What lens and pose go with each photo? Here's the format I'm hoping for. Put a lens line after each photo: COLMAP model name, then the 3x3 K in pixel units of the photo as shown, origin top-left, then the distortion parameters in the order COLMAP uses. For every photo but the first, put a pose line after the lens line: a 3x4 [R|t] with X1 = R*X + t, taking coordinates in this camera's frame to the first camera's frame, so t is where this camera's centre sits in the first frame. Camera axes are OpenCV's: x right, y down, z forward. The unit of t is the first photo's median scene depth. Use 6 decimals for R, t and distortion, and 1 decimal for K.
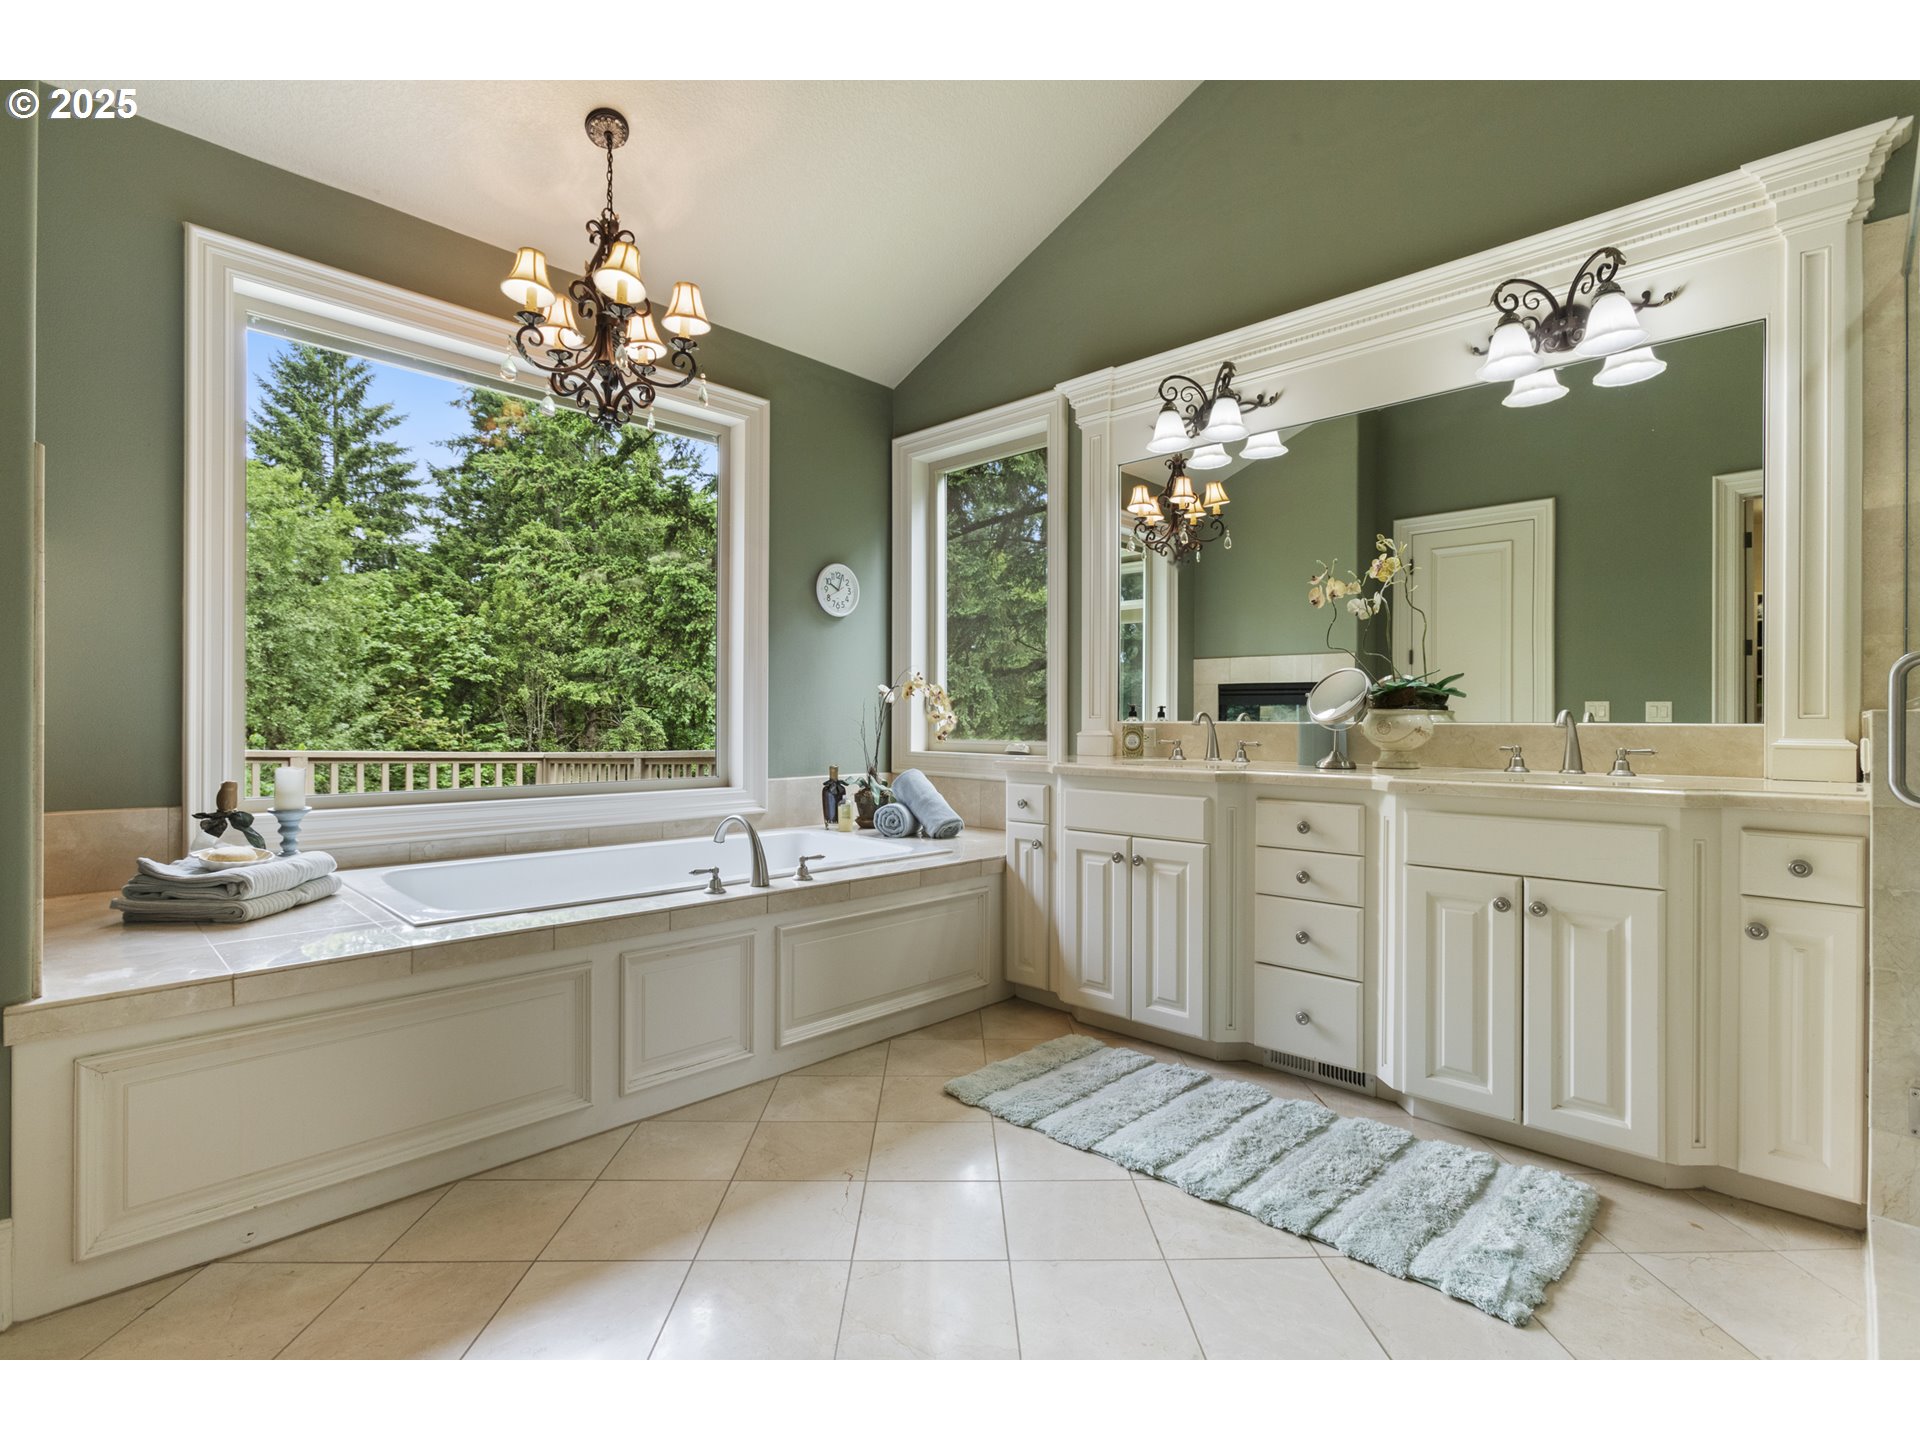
lens RADIAL K [[952.0, 0, 955.9], [0, 952.0, 713.4], [0, 0, 1]] dist [0.020395, -0.000407]
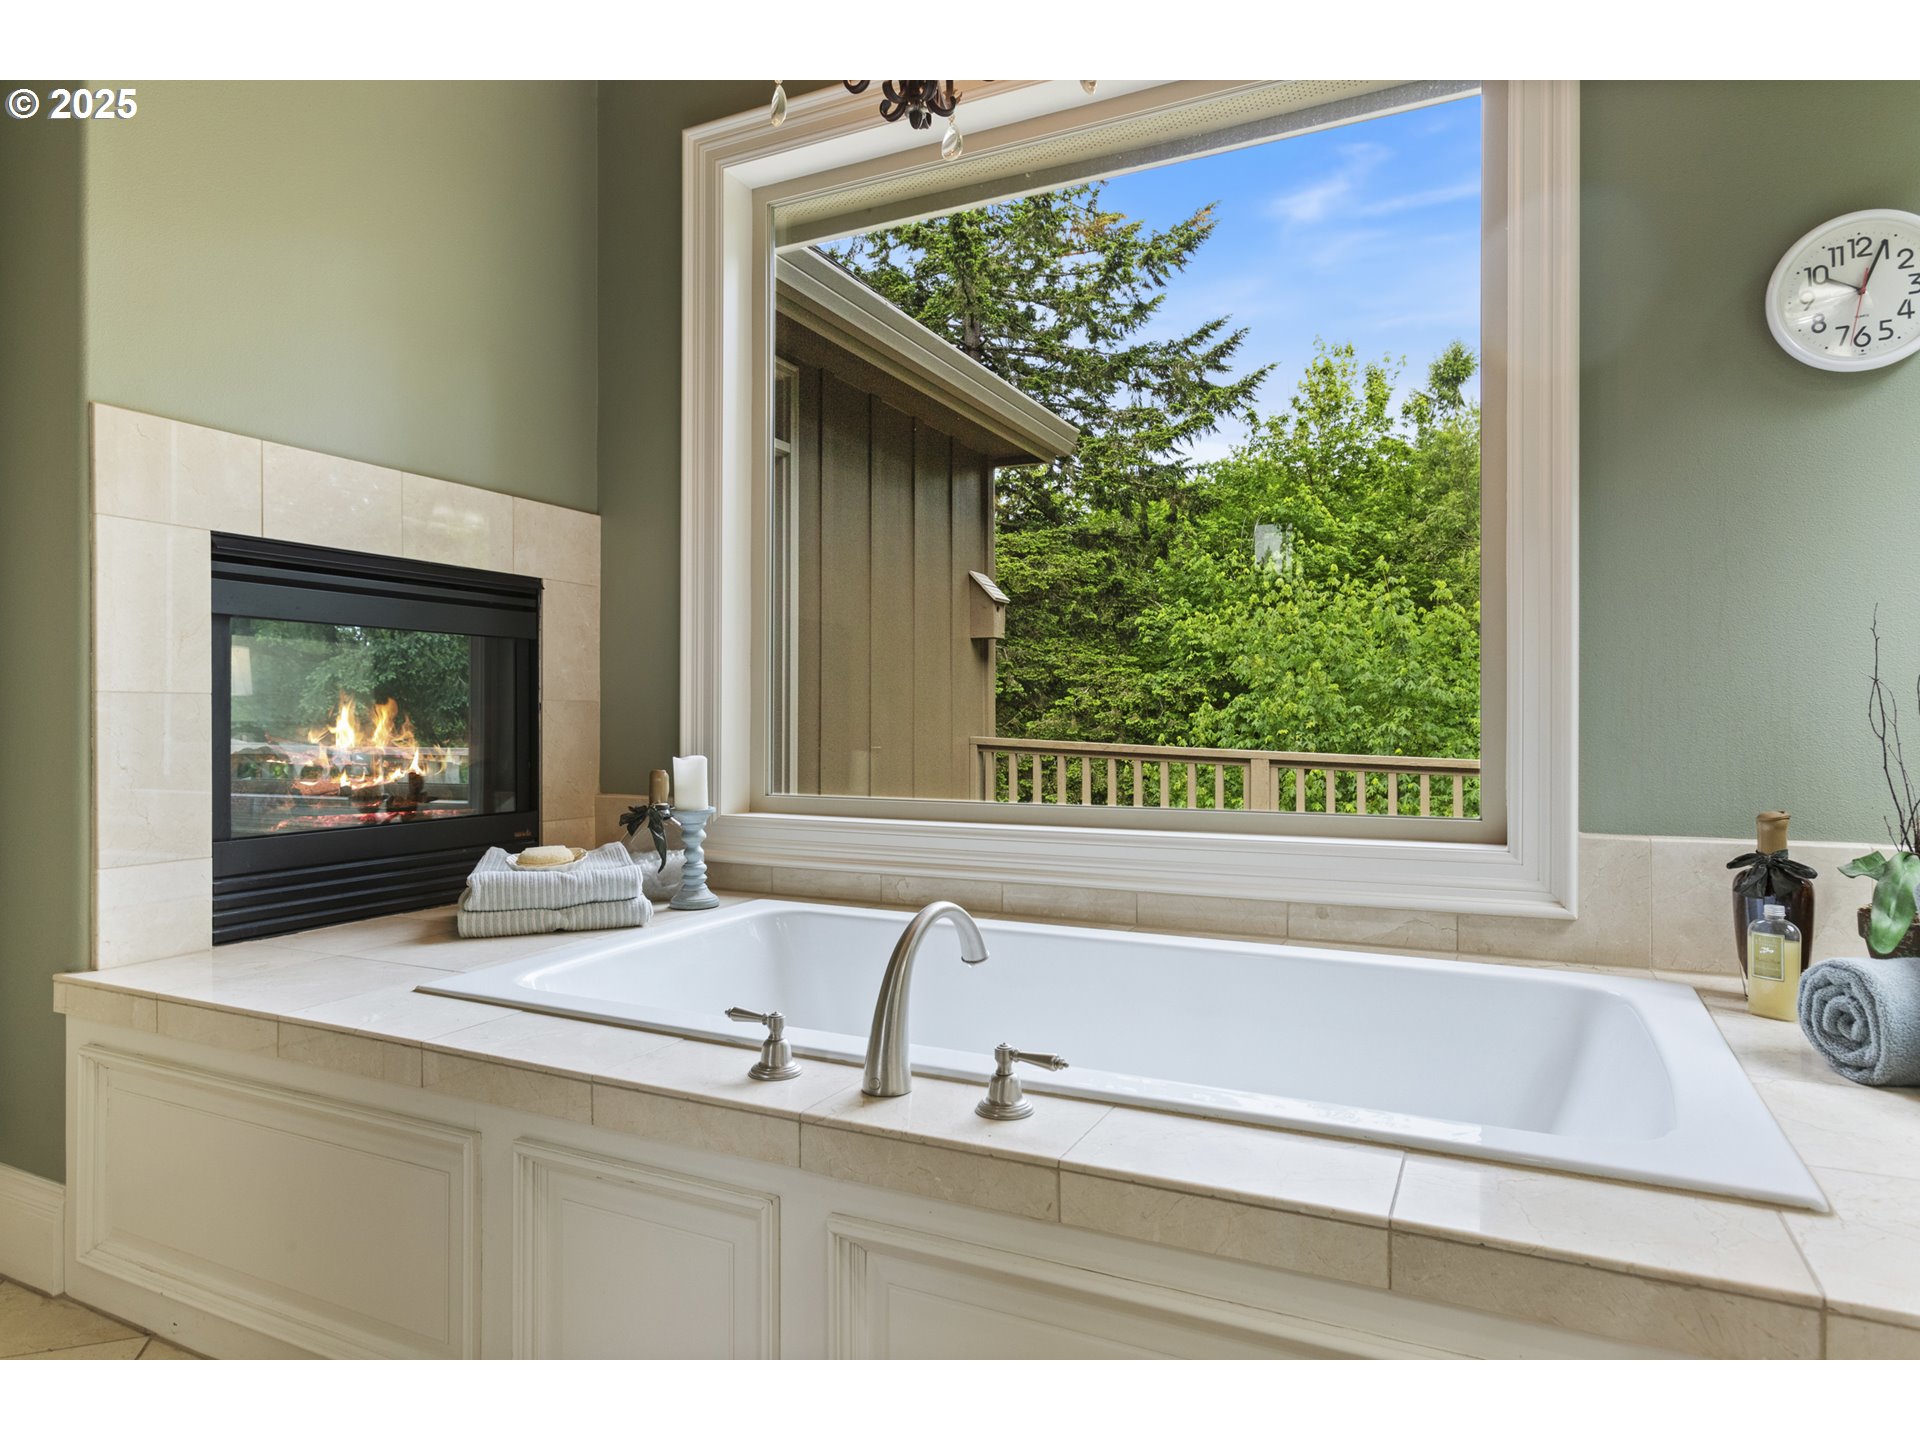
lens RADIAL K [[1147.0, 0, 958.0], [0, 1147.0, 723.0], [0, 0, 1]] dist [0.005059, 0.001275]
pose [[0.299984, -0.006706, -0.953921, 0.183891], [0.008454, 0.999955, -0.004371, 0.023728], [0.953907, -0.006753, 0.300027, 0.640373]]
